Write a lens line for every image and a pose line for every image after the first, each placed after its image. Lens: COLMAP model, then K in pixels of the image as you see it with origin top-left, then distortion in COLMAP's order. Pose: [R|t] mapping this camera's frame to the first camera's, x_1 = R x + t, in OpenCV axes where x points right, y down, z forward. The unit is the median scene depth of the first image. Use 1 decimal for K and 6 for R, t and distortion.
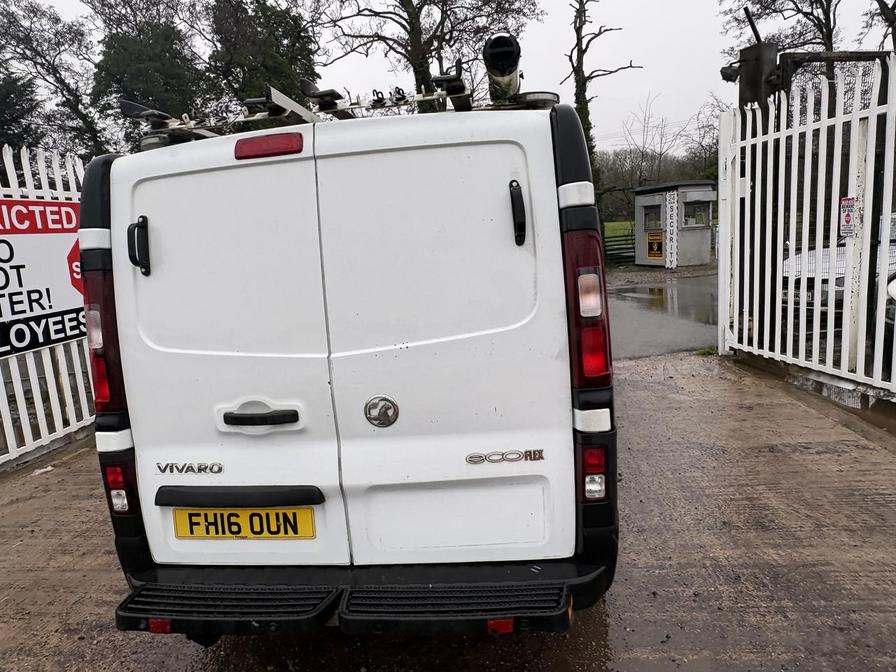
lens RADIAL K [[587.6, 0, 448.8], [0, 587.6, 332.6], [0, 0, 1]] dist [0.008687, 0.001504]
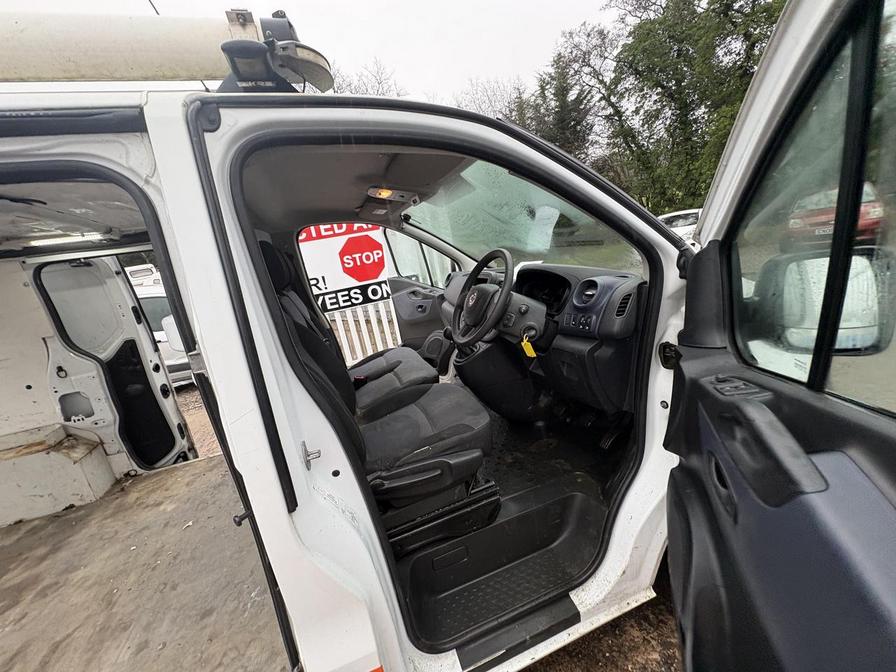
lens RADIAL K [[358.4, 0, 450.7], [0, 358.4, 334.7], [0, 0, 1]] dist [0.002085, 0.000036]
pose [[0.442364, 0.234093, -0.865745, 0.314470], [-0.016311, 0.967274, 0.253211, -0.170547], [0.896687, -0.097890, 0.431705, 0.885302]]
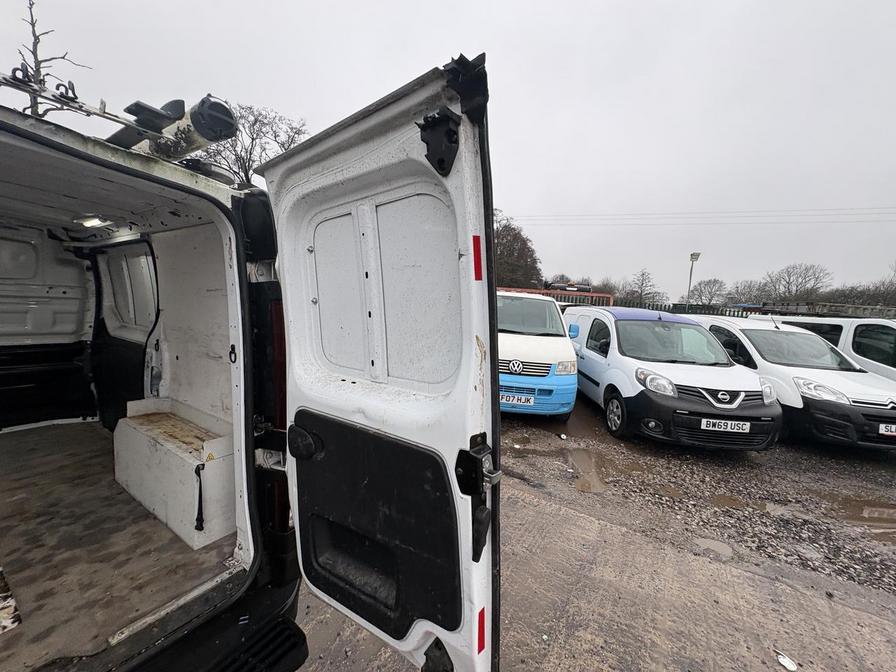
lens RADIAL K [[358.4, 0, 448.6], [0, 358.4, 338.4], [0, 0, 1]] dist [0.002085, 0.000036]
pose [[0.427919, 0.023517, 0.903511, -0.113745], [0.041189, 0.998115, -0.045487, -0.018896], [-0.902878, 0.056679, 0.426144, 0.152255]]
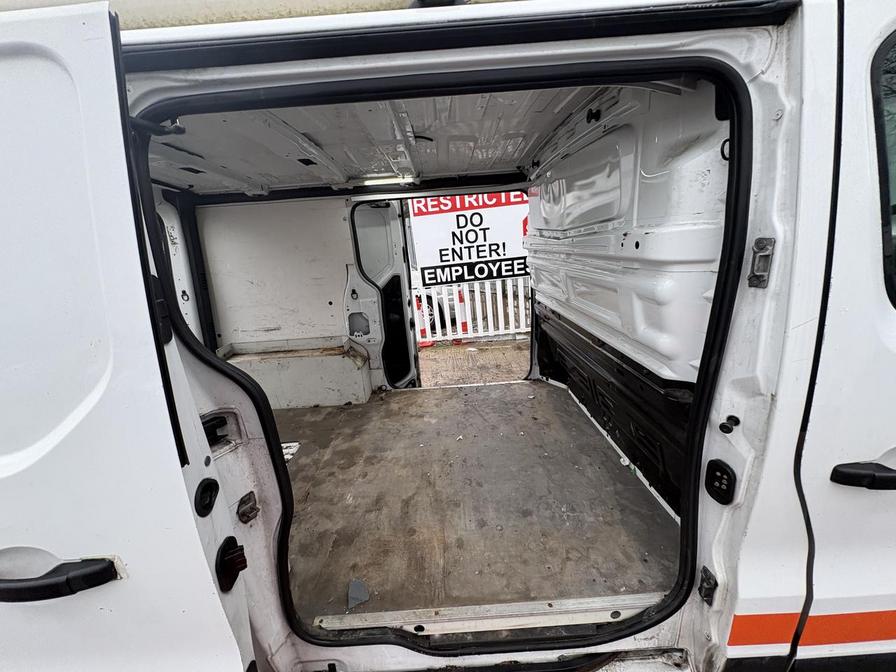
lens RADIAL K [[358.4, 0, 449.9], [0, 358.4, 336.0], [0, 0, 1]] dist [0.002085, 0.000036]
pose [[0.140012, 0.326267, -0.934851, 0.277866], [-0.076494, 0.944894, 0.318315, -0.133537], [0.987191, 0.026943, 0.157254, 0.718398]]
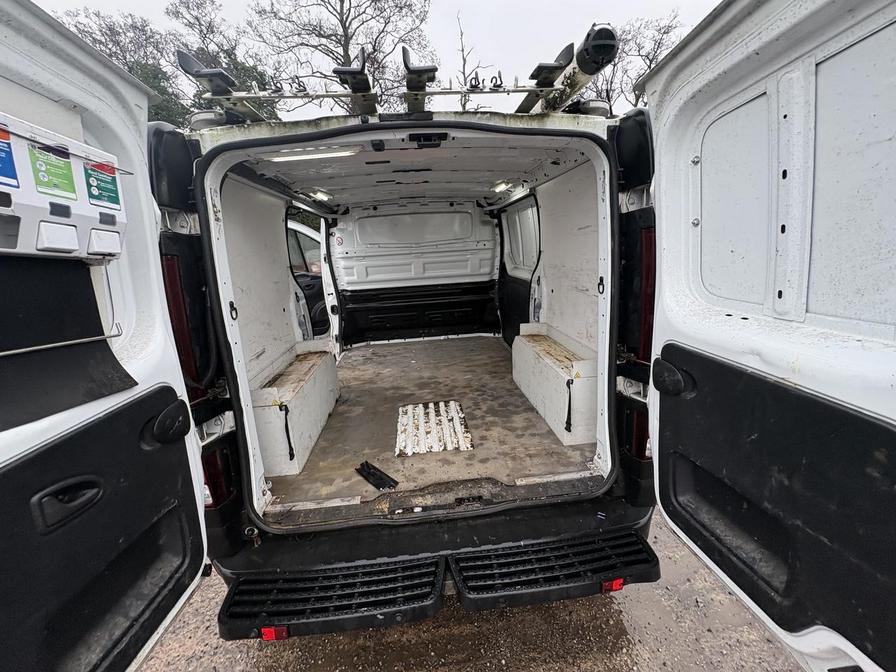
lens RADIAL K [[358.4, 0, 447.6], [0, 358.4, 337.3], [0, 0, 1]] dist [0.002085, 0.000036]
pose [[0.976606, -0.027600, 0.213256, -0.122324], [0.006871, 0.995227, 0.097341, -0.013862], [-0.214925, -0.093598, 0.972135, 0.156441]]
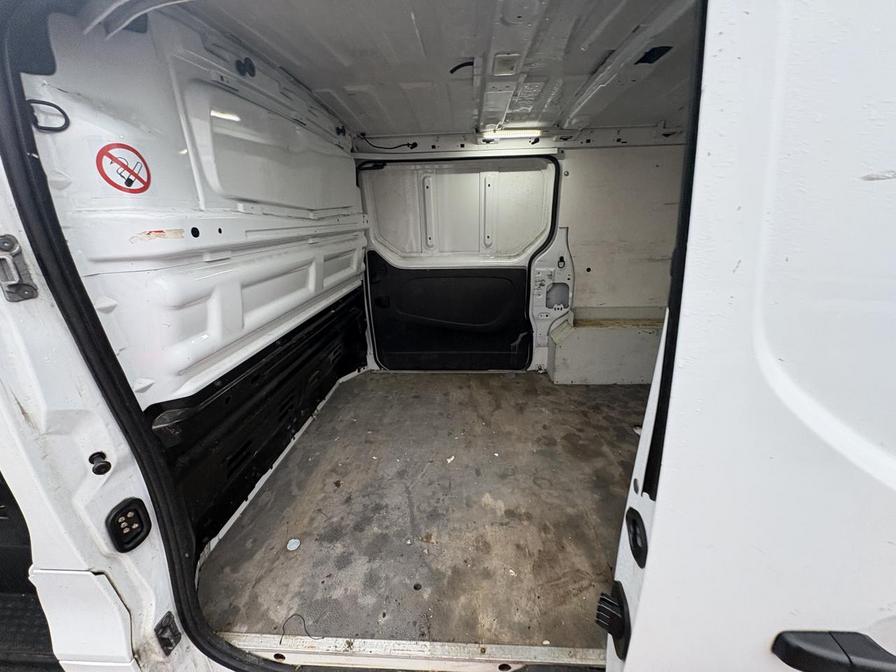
lens RADIAL K [[358.4, 0, 455.1], [0, 358.4, 337.2], [0, 0, 1]] dist [0.002085, 0.000036]
pose [[-0.081076, -0.242738, 0.966698, -0.319750], [0.163375, 0.953536, 0.253135, -0.087083], [-0.983227, 0.178458, -0.037651, 0.781438]]
